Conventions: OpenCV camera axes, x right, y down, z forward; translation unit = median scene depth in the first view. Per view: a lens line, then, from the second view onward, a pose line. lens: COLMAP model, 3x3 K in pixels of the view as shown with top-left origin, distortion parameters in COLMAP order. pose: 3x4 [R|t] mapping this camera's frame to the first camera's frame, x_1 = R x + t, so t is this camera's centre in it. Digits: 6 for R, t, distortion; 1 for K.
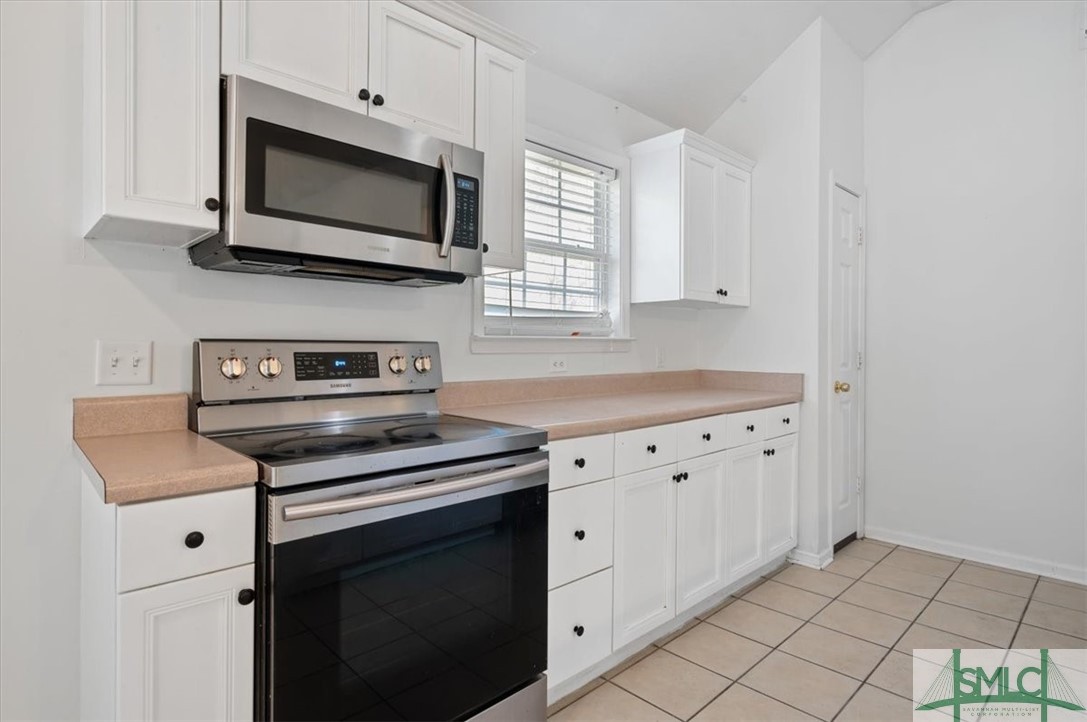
lens RADIAL K [[580.1, 0, 555.5], [0, 580.1, 347.4], [0, 0, 1]] dist [0.002252, 0.000447]
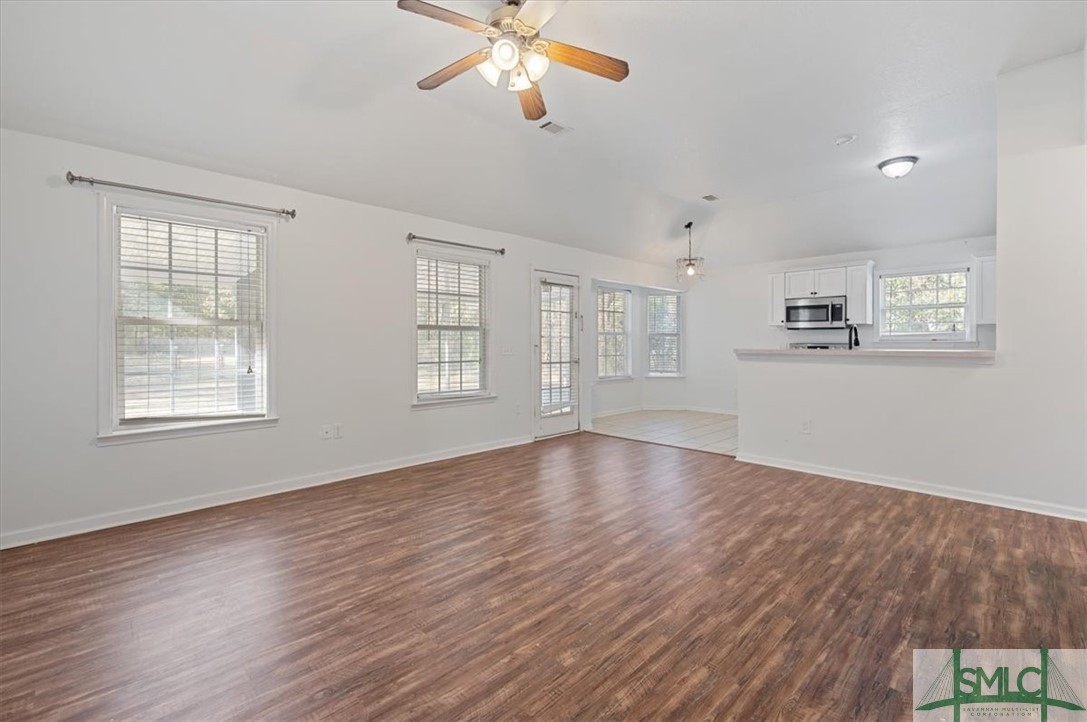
lens RADIAL K [[473.2, 0, 543.2], [0, 473.2, 339.3], [0, 0, 1]] dist [-0.000317, -0.000083]
pose [[-0.017892, -0.015288, -0.999723, 3.294694], [-0.004079, 0.999876, -0.015217, 0.023573], [0.999832, 0.003806, -0.017953, -1.066222]]
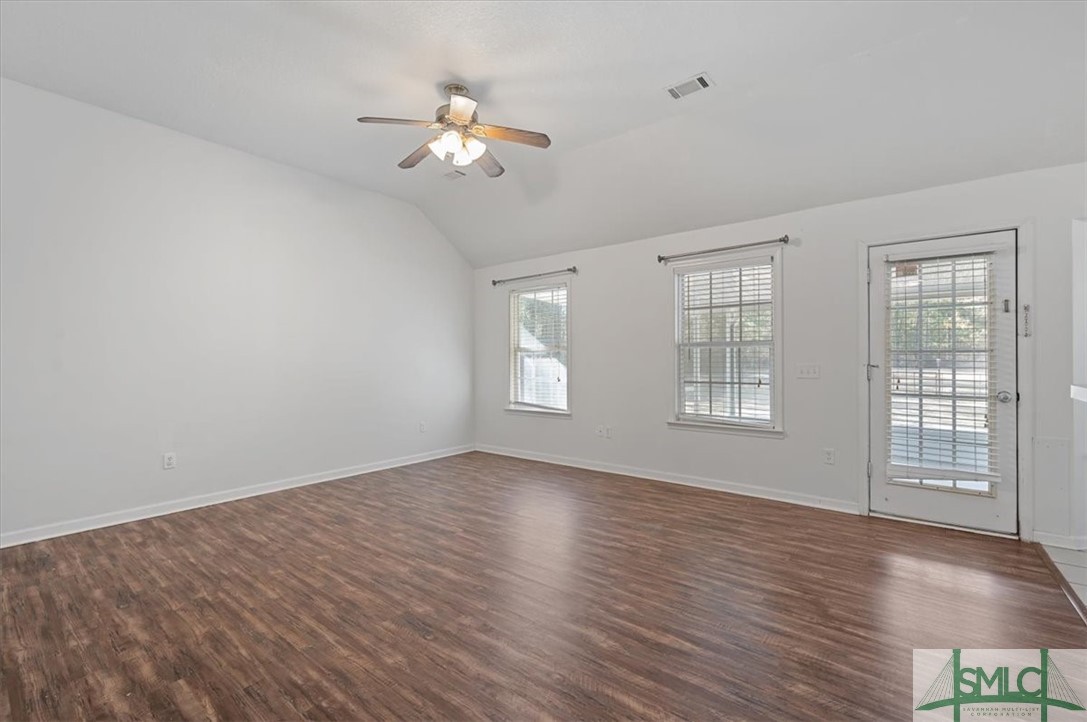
lens RADIAL K [[465.5, 0, 544.4], [0, 465.5, 358.3], [0, 0, 1]] dist [-0.002658, -0.000199]
pose [[-0.993712, -0.002653, -0.111931, 1.760169], [-0.002899, 0.999994, 0.002035, -0.013766], [0.111925, 0.002347, -0.993714, 0.599101]]
